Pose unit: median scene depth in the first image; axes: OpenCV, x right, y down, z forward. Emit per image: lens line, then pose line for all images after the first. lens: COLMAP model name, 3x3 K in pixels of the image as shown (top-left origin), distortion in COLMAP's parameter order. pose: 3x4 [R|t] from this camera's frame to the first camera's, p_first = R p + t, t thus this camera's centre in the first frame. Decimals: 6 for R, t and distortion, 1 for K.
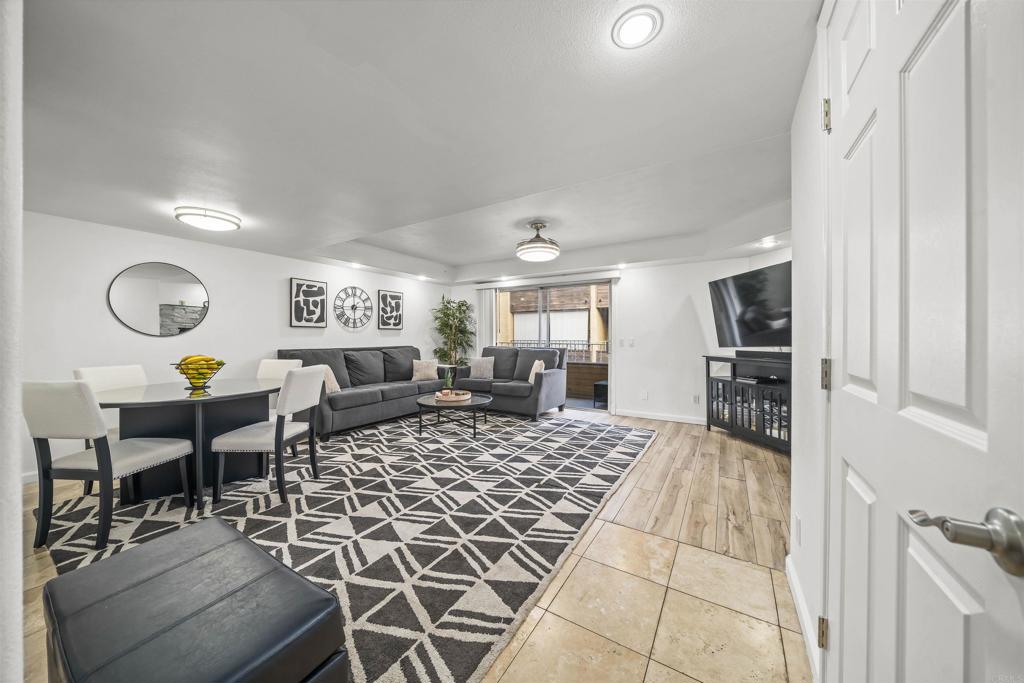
lens RADIAL K [[341.3, 0, 515.7], [0, 341.3, 339.8], [0, 0, 1]] dist [-0.009230, -0.000074]
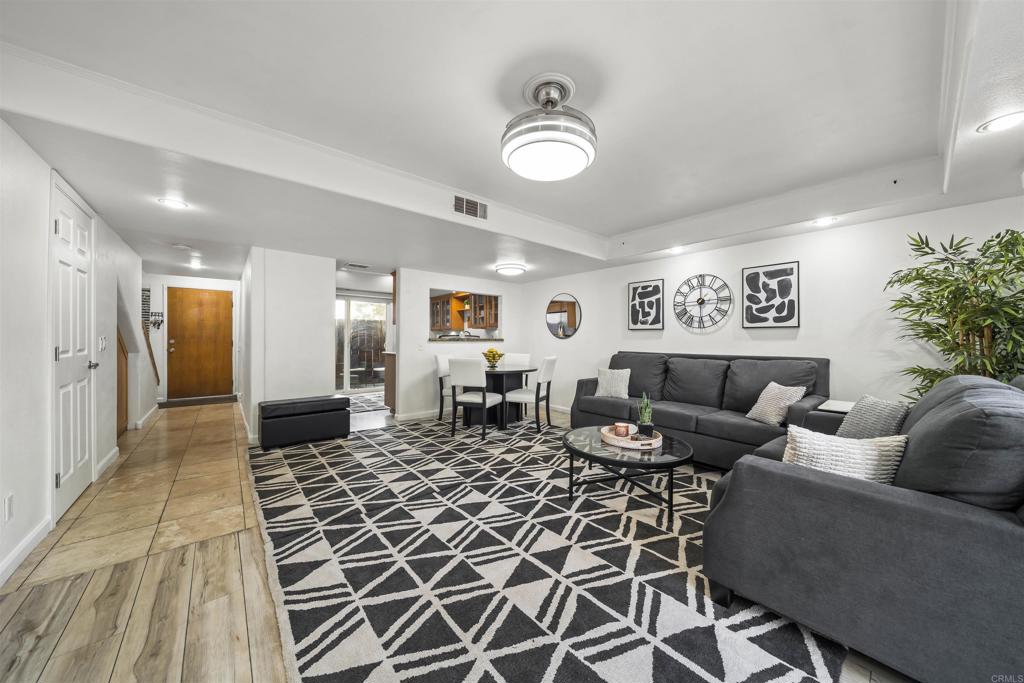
lens RADIAL K [[348.7, 0, 510.7], [0, 348.7, 336.8], [0, 0, 1]] dist [-0.007342, 0.000031]
pose [[-0.318652, -0.008582, -0.947833, 0.466023], [-0.015400, 0.999874, -0.003876, -0.007320], [0.947747, 0.013362, -0.318744, 0.979884]]
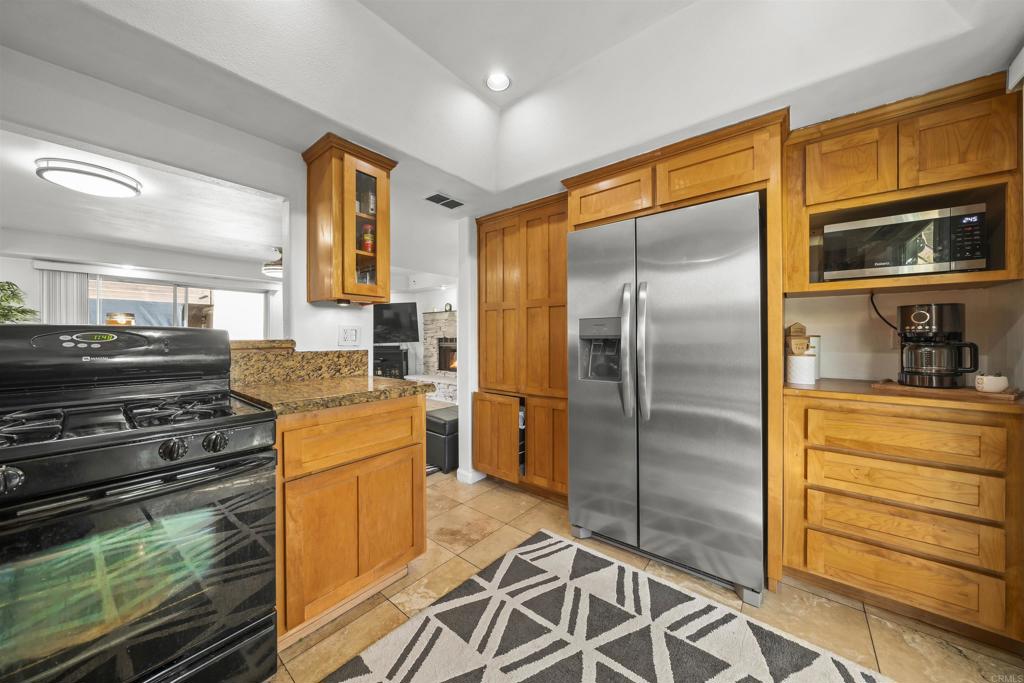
lens RADIAL K [[348.7, 0, 510.7], [0, 348.7, 336.8], [0, 0, 1]] dist [-0.007342, 0.000031]
pose [[0.136291, 0.000617, 0.990669, -0.965414], [0.011610, 0.999930, -0.002220, -0.002064], [-0.990601, 0.011804, 0.136274, -0.000648]]
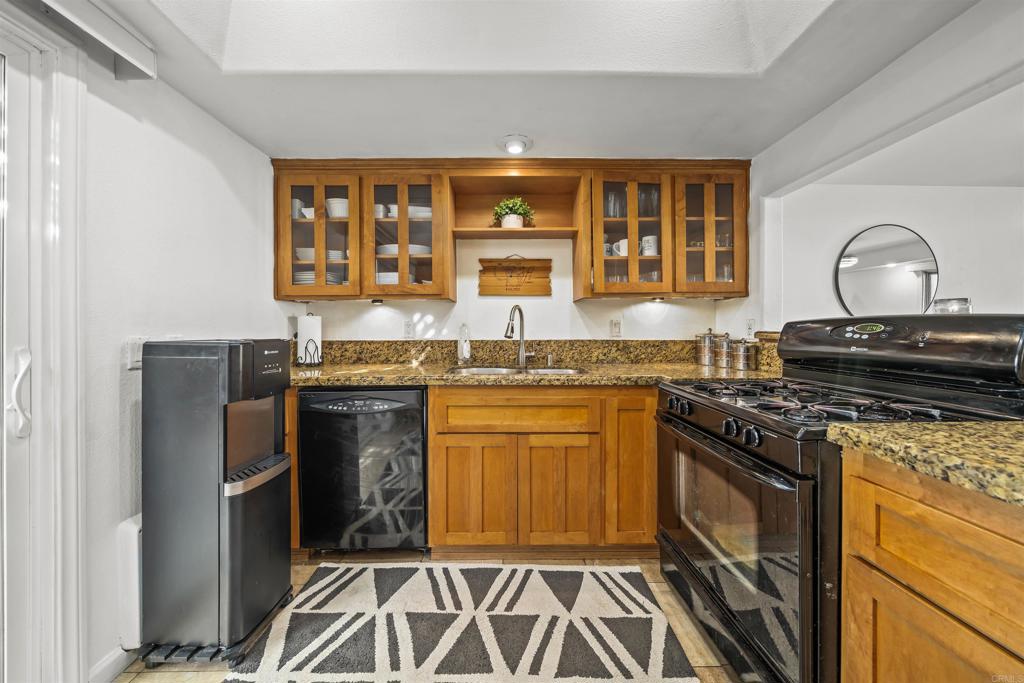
lens RADIAL K [[350.7, 0, 512.7], [0, 350.7, 331.4], [0, 0, 1]] dist [-0.007666, 0.000098]
pose [[0.535349, 0.000348, -0.844631, -0.650176], [-0.005851, 0.999977, -0.003297, -0.000893], [0.844611, 0.006707, 0.535339, -0.026899]]
